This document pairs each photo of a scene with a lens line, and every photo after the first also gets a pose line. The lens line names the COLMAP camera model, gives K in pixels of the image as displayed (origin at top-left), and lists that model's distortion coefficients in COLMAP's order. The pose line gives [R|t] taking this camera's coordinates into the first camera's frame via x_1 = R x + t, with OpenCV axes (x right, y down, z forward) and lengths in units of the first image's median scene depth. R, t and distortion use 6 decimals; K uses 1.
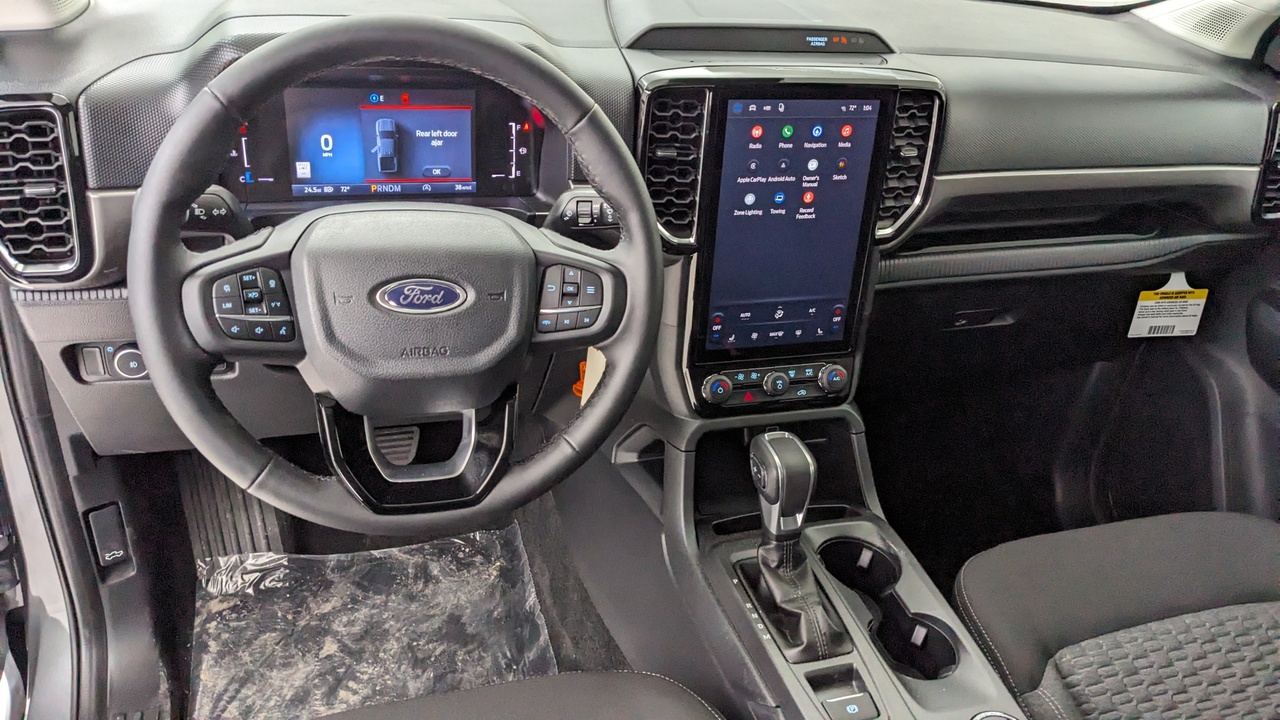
lens RADIAL K [[1016.4, 0, 649.3], [0, 1016.4, 356.2], [0, 0, 1]] dist [0.043755, -0.084471]
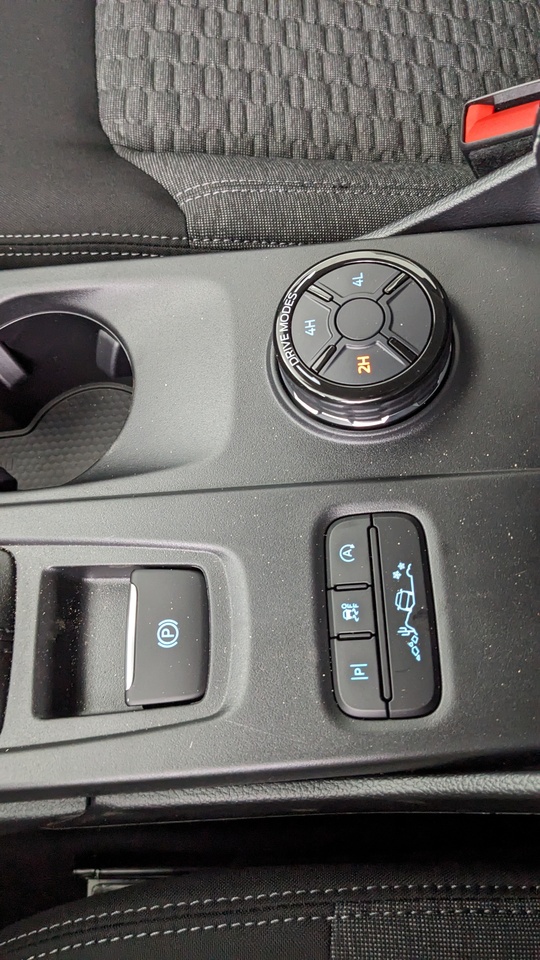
lens RADIAL K [[762.3, 0, 269.6], [0, 762.3, 460.9], [0, 0, 1]] dist [0.043755, -0.084471]
pose [[0.258771, -0.946599, 0.192321, 0.180116], [0.655826, 0.318353, 0.684502, 0.123952], [-0.709175, -0.051000, 0.703185, 0.641583]]
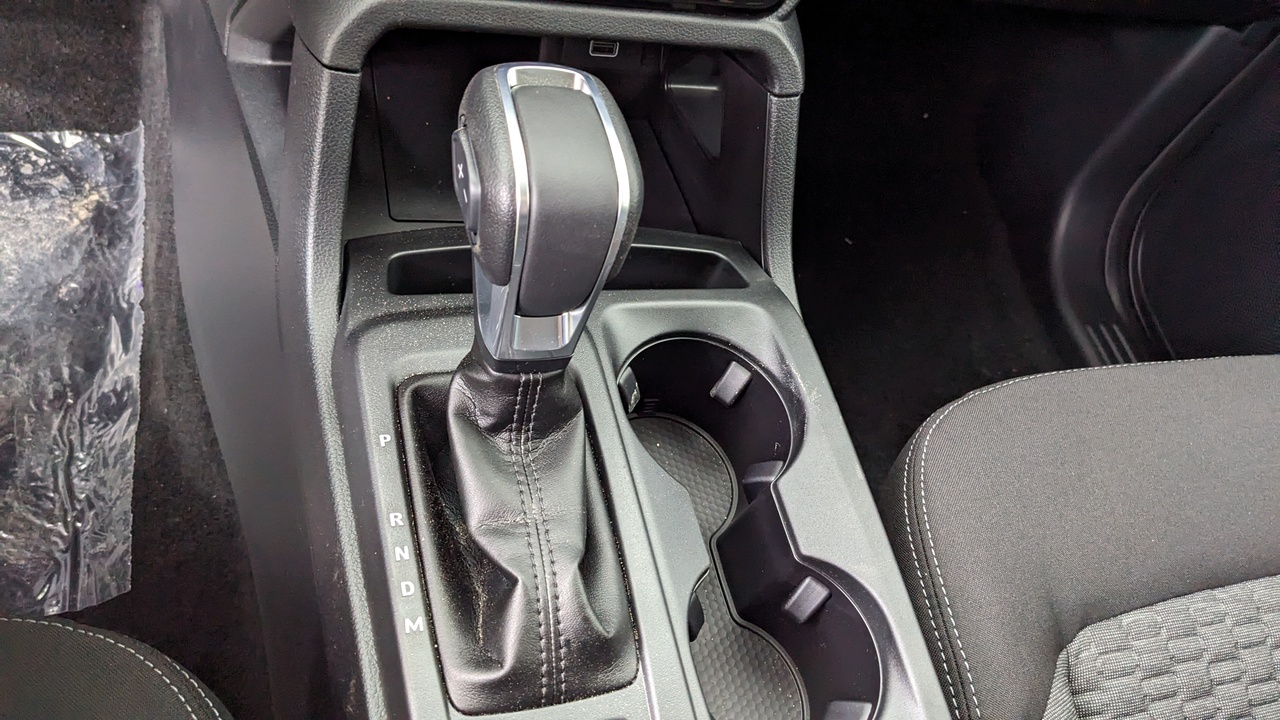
lens RADIAL K [[1016.4, 0, 630.1], [0, 1016.4, 362.2], [0, 0, 1]] dist [0.043755, -0.084471]
pose [[0.982257, 0.154300, 0.106592, 0.122574], [-0.183857, 0.904355, 0.385147, 0.026602], [-0.036969, -0.397911, 0.916679, 0.614714]]
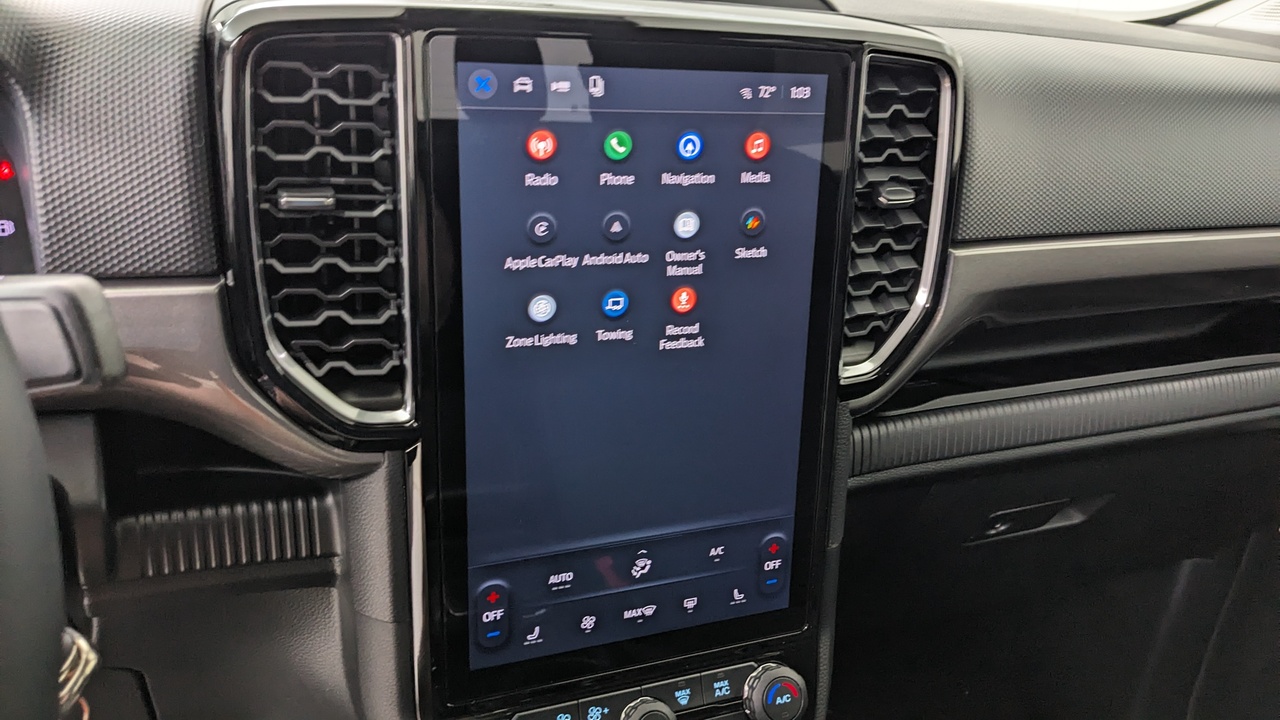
lens RADIAL K [[1016.4, 0, 674.5], [0, 1016.4, 345.6], [0, 0, 1]] dist [0.043755, -0.084471]
pose [[0.995147, -0.051610, 0.083778, 0.112099], [0.064603, 0.984894, -0.160653, -0.065599], [-0.074221, 0.165286, 0.983449, 0.561977]]
